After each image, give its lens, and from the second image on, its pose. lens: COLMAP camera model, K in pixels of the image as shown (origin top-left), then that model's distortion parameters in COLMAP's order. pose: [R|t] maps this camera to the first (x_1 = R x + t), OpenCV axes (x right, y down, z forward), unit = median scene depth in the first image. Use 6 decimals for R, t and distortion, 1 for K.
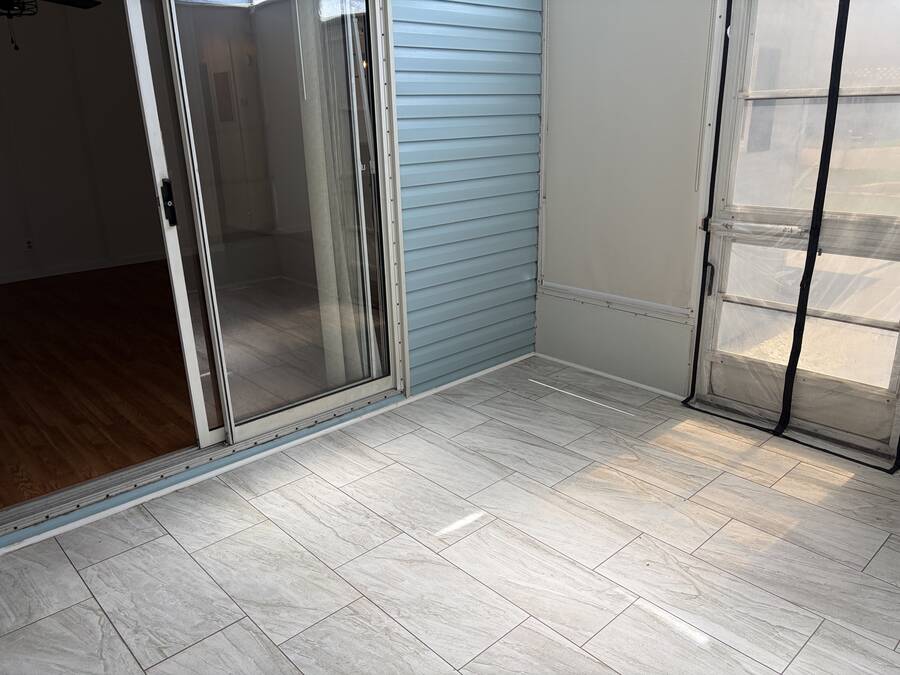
lens RADIAL K [[684.7, 0, 456.6], [0, 684.7, 338.5], [0, 0, 1]] dist [0.043576, -0.020334]
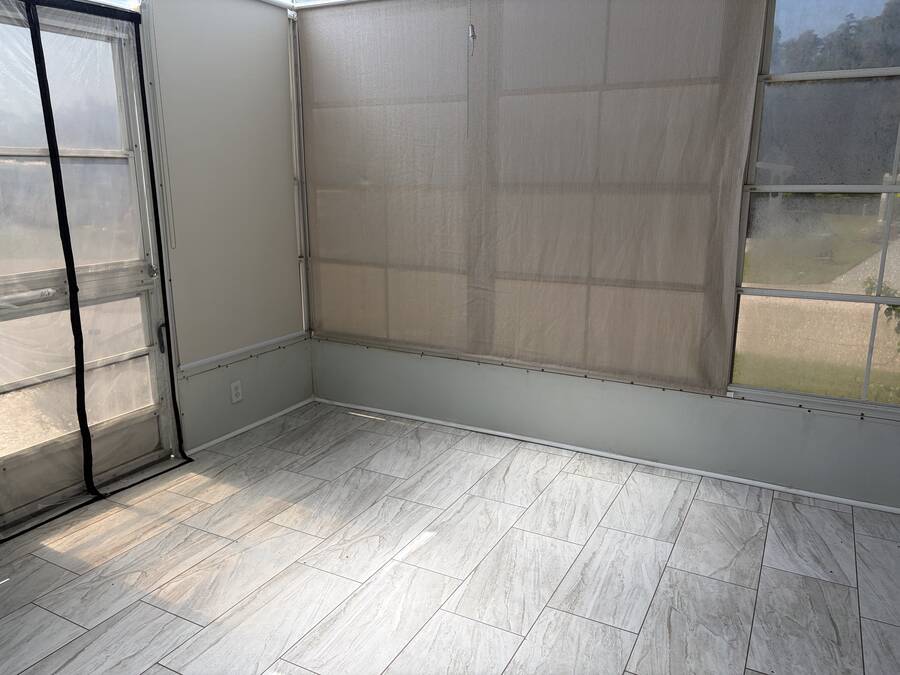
lens RADIAL K [[684.7, 0, 455.1], [0, 684.7, 333.6], [0, 0, 1]] dist [0.043576, -0.020334]
pose [[-0.319102, -0.196451, 0.927136, -0.606636], [0.303421, 0.905610, 0.296321, -0.228933], [-0.897836, 0.375870, -0.229374, 0.774896]]
